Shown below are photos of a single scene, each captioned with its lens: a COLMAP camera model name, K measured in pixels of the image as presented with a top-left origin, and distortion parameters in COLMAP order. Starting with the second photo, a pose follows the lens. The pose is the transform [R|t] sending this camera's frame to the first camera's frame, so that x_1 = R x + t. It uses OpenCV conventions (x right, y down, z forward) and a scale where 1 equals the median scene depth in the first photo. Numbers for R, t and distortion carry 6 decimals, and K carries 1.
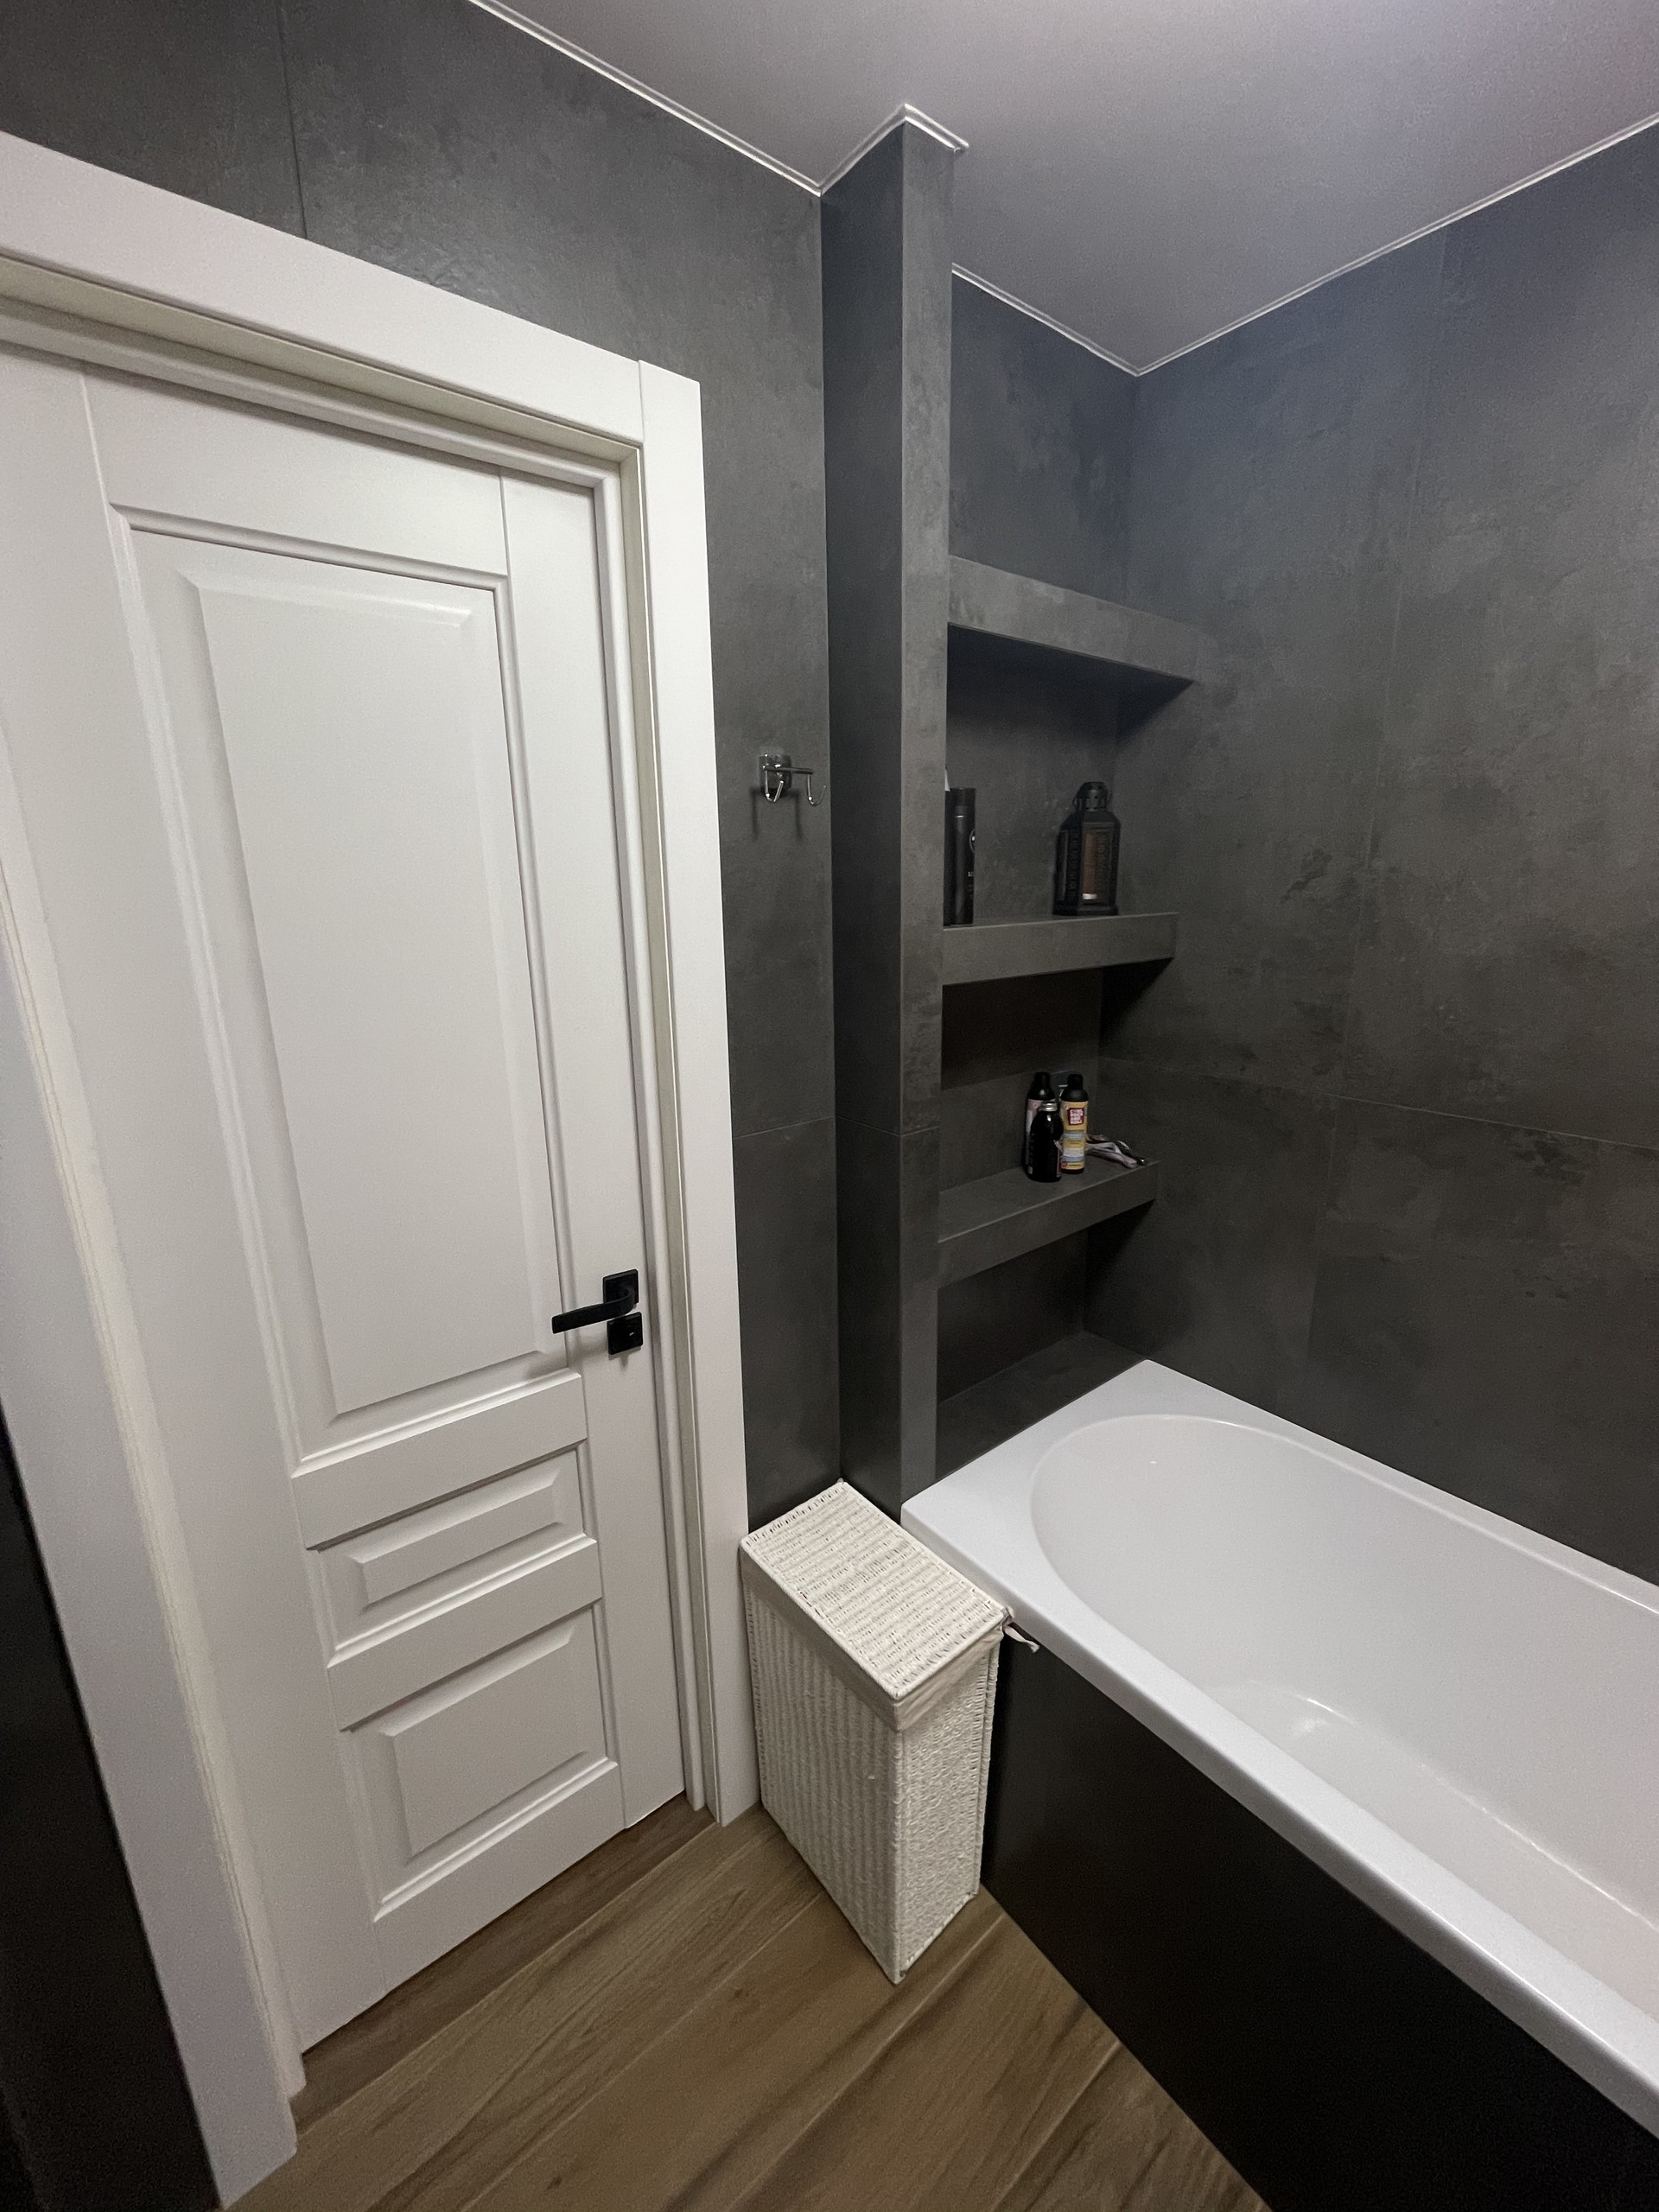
lens RADIAL K [[899.1, 0, 814.2], [0, 899.1, 1098.0], [0, 0, 1]] dist [-0.003769, 0.000773]
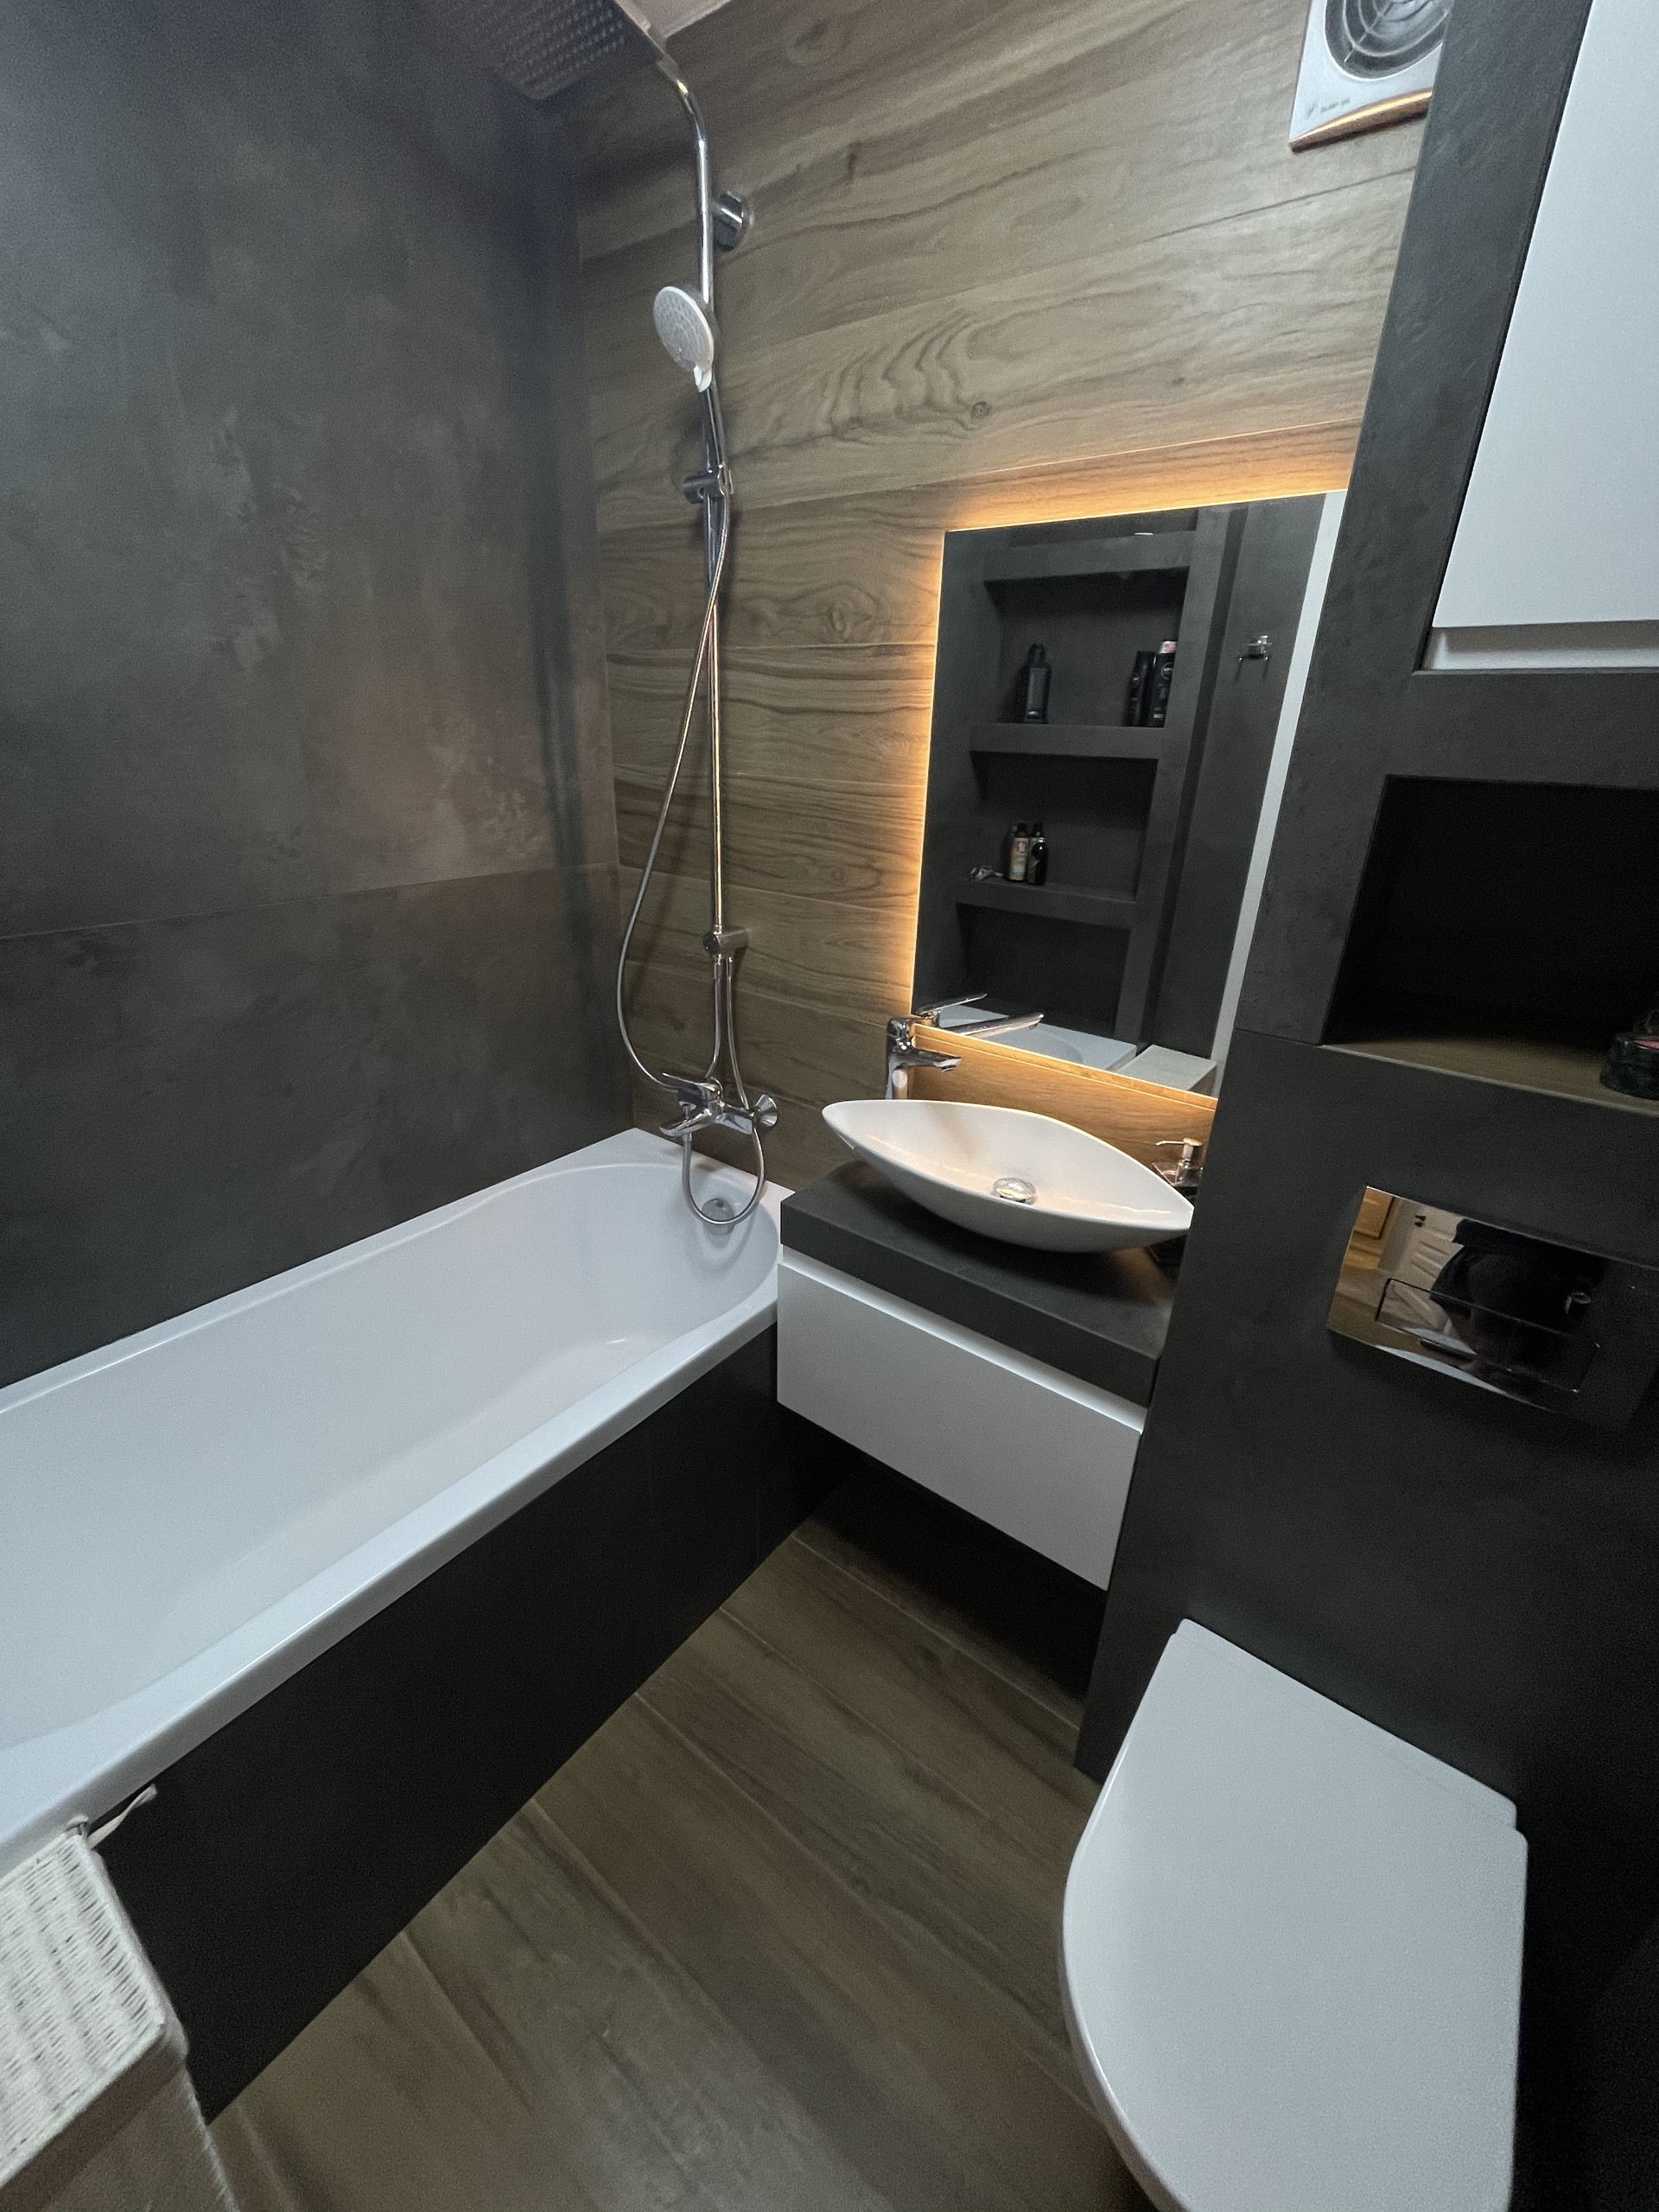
lens RADIAL K [[899.1, 0, 832.3], [0, 899.1, 1097.7], [0, 0, 1]] dist [-0.003769, 0.000773]
pose [[-0.257472, -0.365544, 0.894475, -0.262453], [0.206862, 0.883371, 0.420551, -0.034511], [-0.943884, 0.293313, -0.151826, 0.383365]]
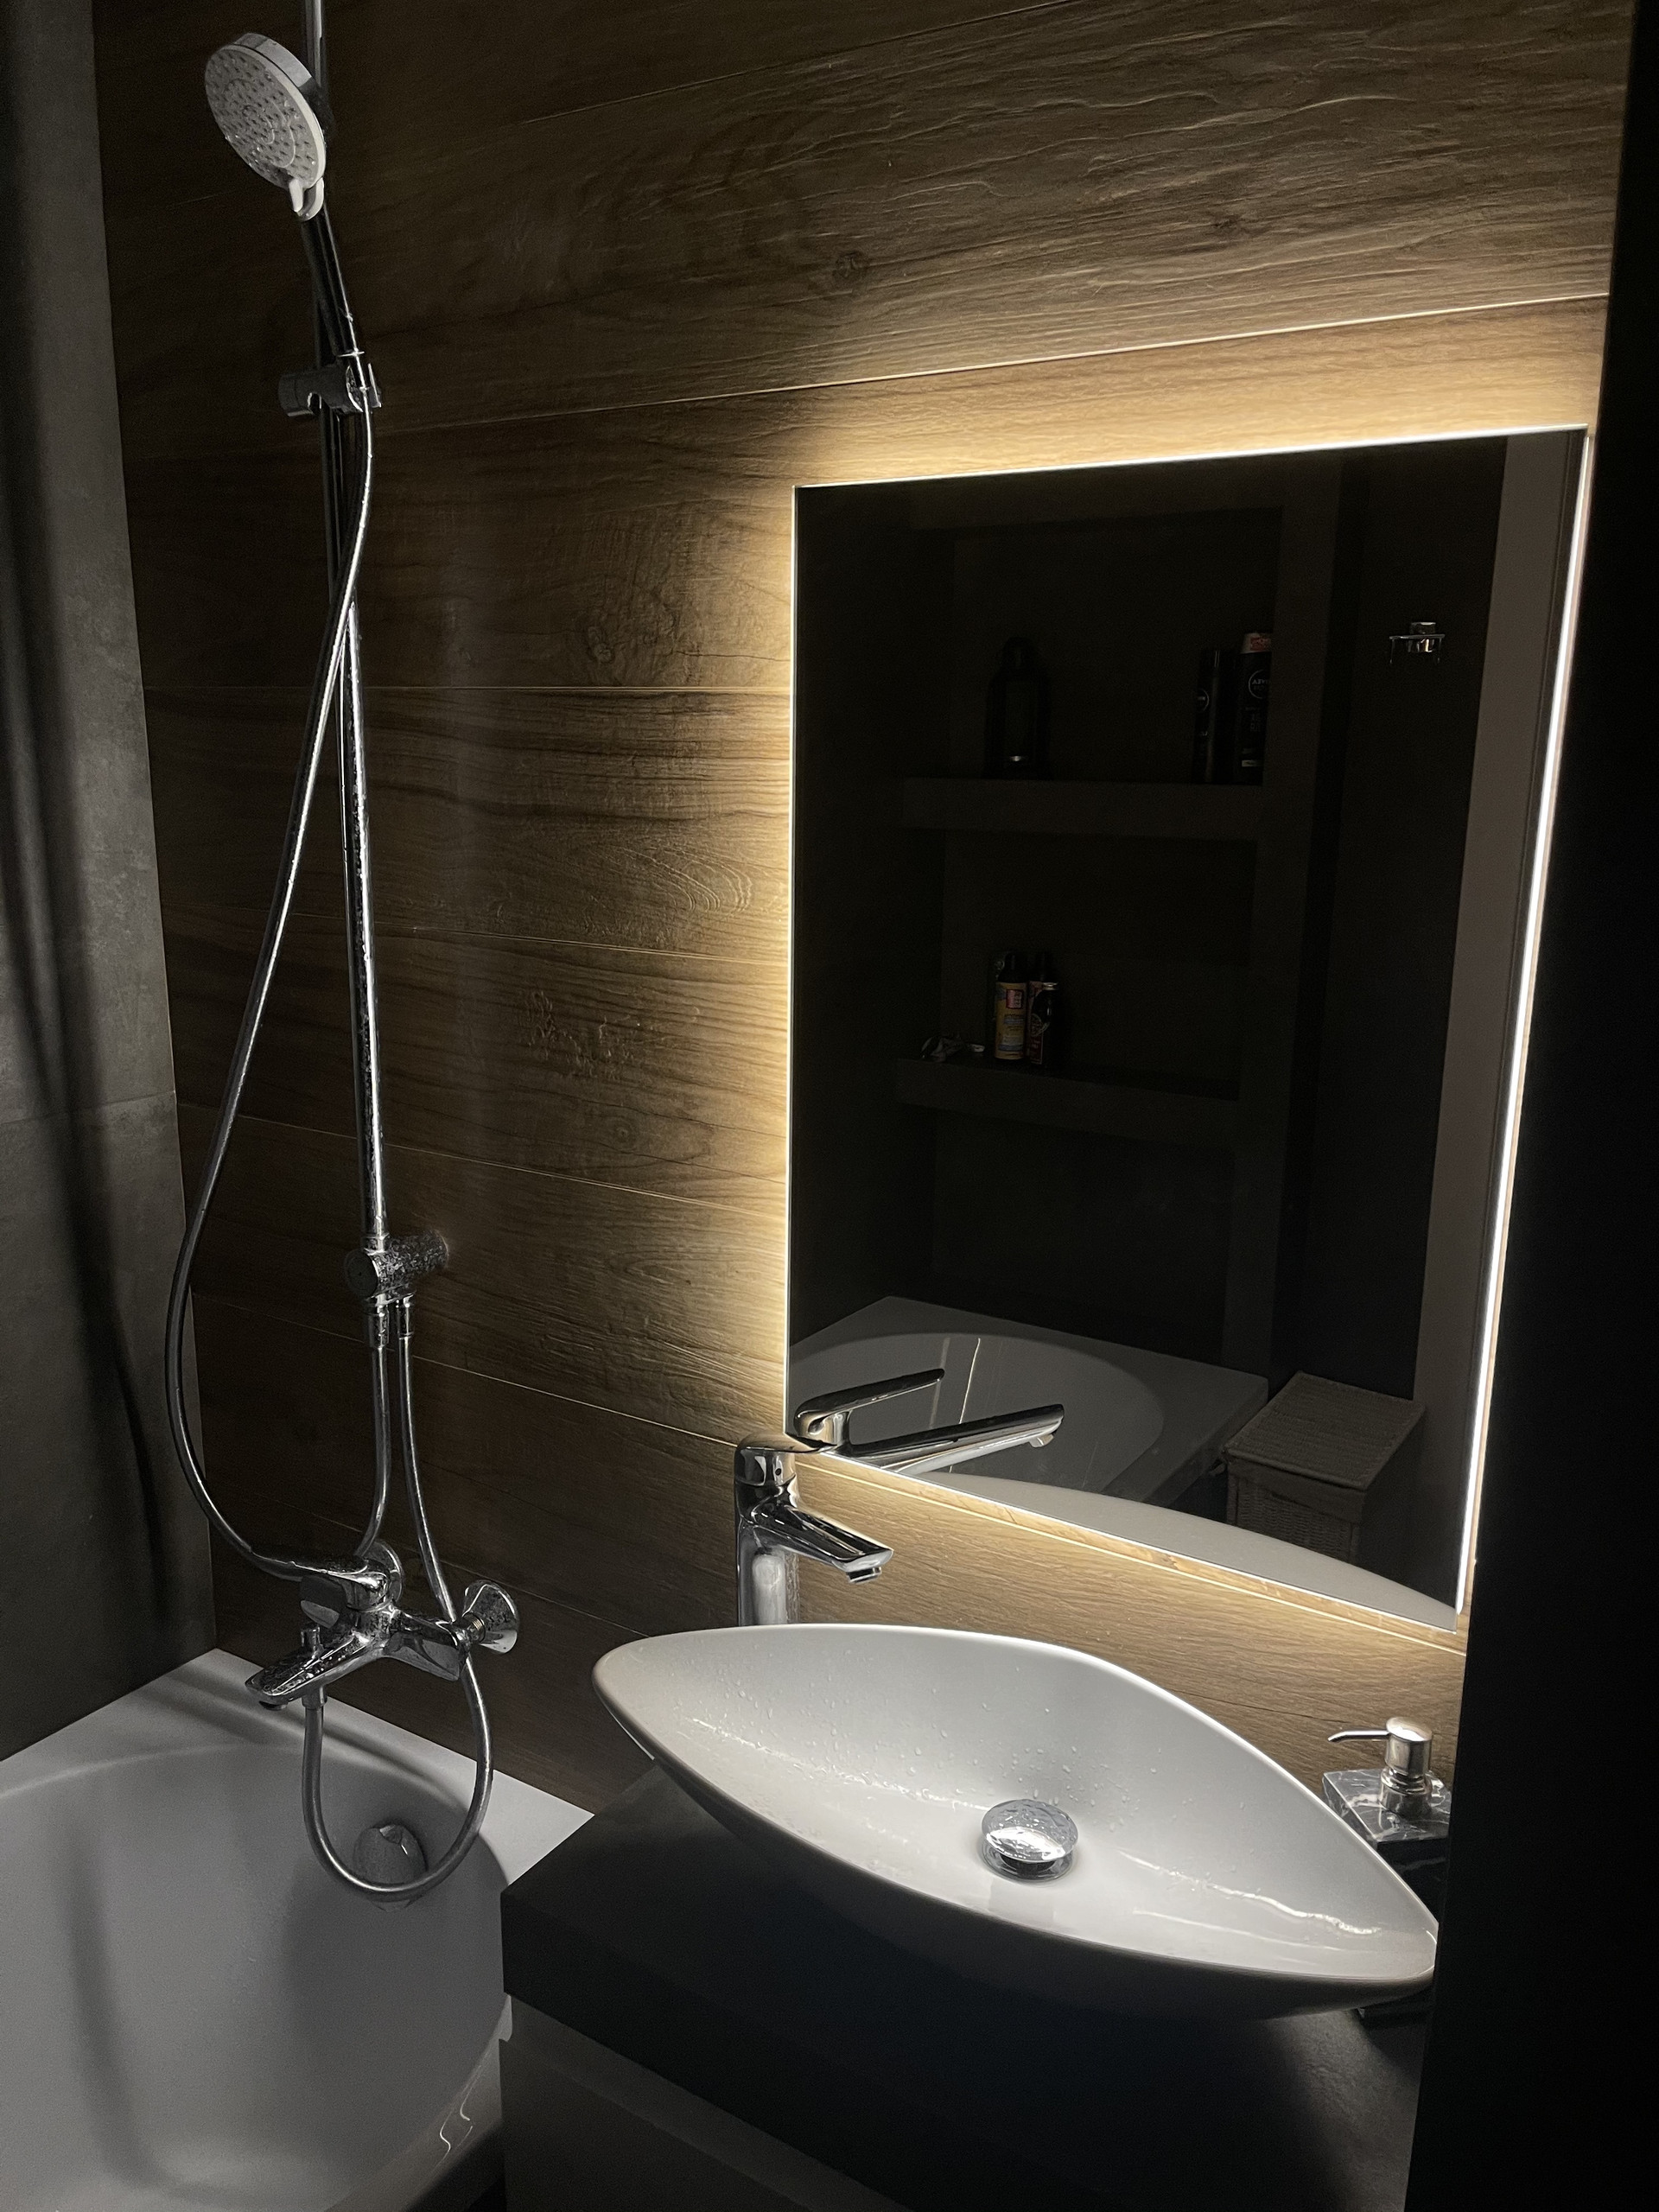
lens RADIAL K [[1709.6, 0, 823.1], [0, 1709.6, 1110.6], [0, 0, 1]] dist [0.034211, -0.018589]
pose [[-0.335360, -0.200680, 0.920468, -0.145553], [0.221507, 0.932861, 0.284085, -0.080842], [-0.915679, 0.299161, -0.268392, 0.290826]]
